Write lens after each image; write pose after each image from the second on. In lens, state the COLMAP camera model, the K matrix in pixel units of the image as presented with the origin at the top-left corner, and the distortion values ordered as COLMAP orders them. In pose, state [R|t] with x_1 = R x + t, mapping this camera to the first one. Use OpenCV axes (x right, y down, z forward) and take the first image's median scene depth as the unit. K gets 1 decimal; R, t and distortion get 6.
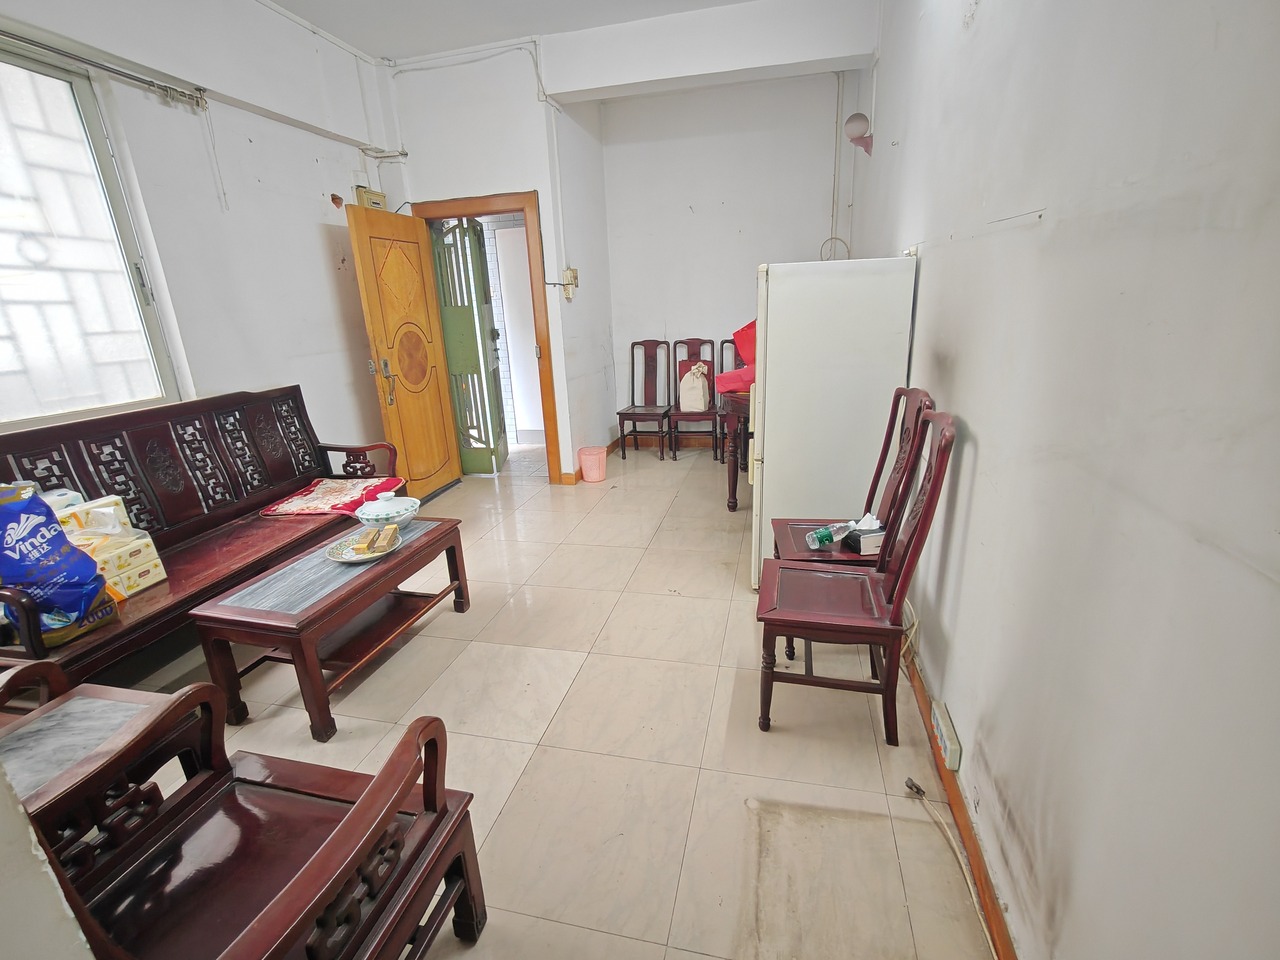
lens RADIAL K [[585.1, 0, 638.3], [0, 585.1, 486.0], [0, 0, 1]] dist [-0.017692, 0.002018]
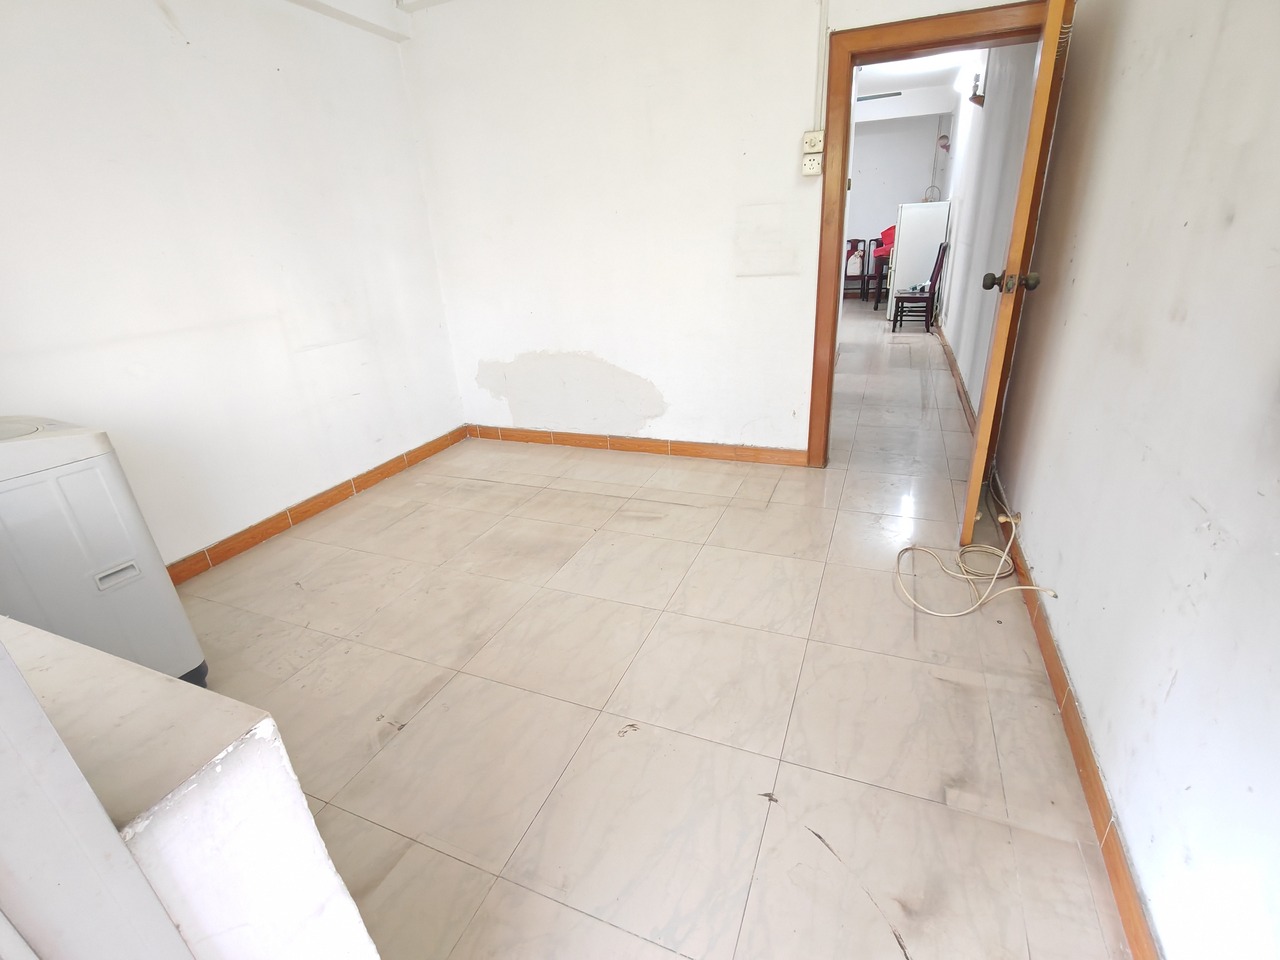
lens RADIAL K [[585.1, 0, 639.3], [0, 585.1, 478.7], [0, 0, 1]] dist [-0.017692, 0.002018]
pose [[0.987855, 0.050267, -0.147020, -0.440524], [-0.035447, 0.994179, 0.101745, 0.564825], [0.151279, -0.095298, 0.983887, -1.671274]]
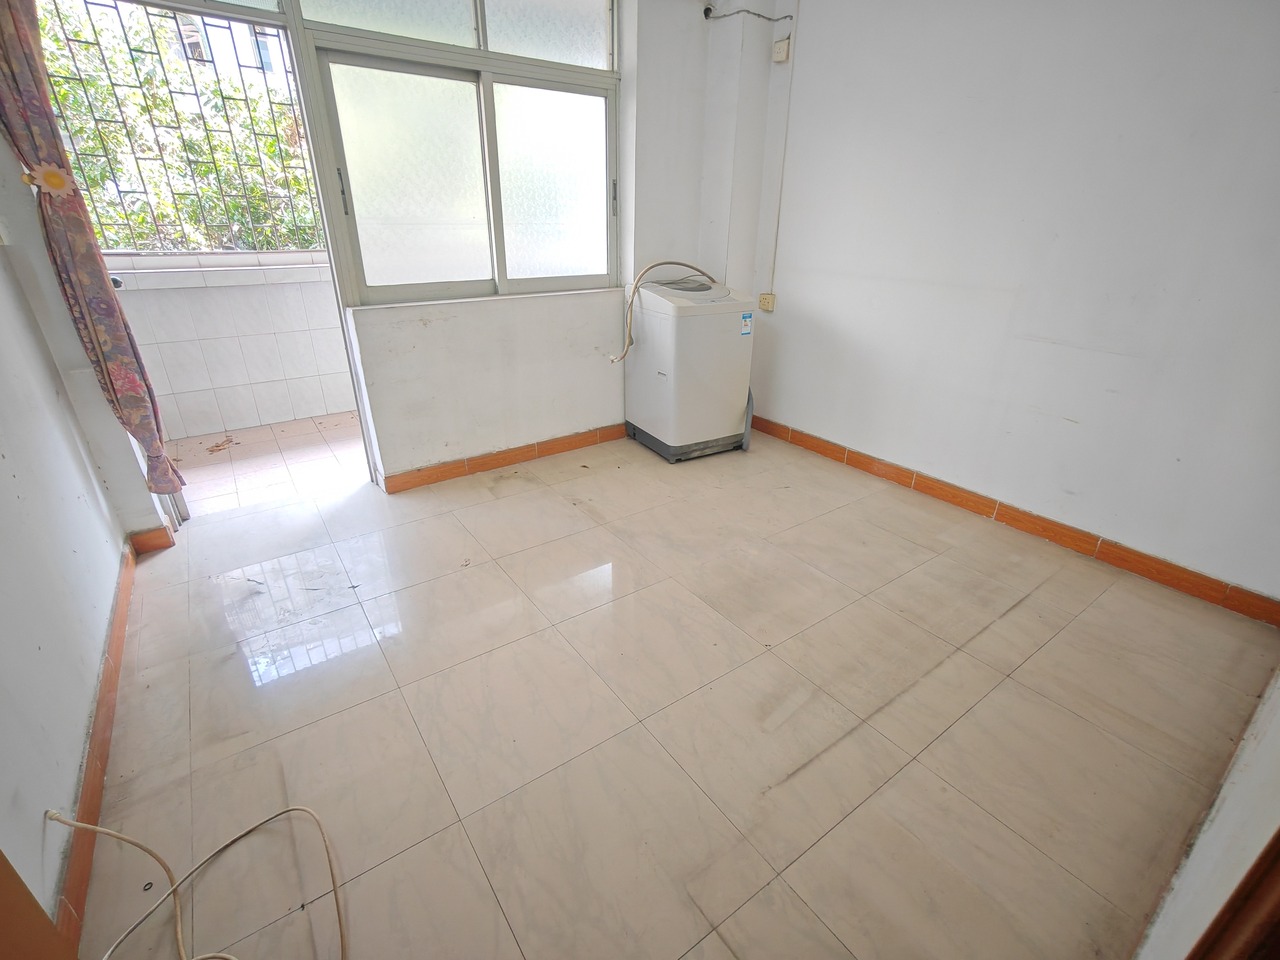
lens RADIAL K [[585.1, 0, 639.2], [0, 585.1, 483.2], [0, 0, 1]] dist [-0.017692, 0.002018]
pose [[-0.655452, 0.348528, -0.670008, 1.397924], [-0.204506, 0.772099, 0.601698, -1.681275], [0.727021, 0.531405, -0.434797, 5.171207]]
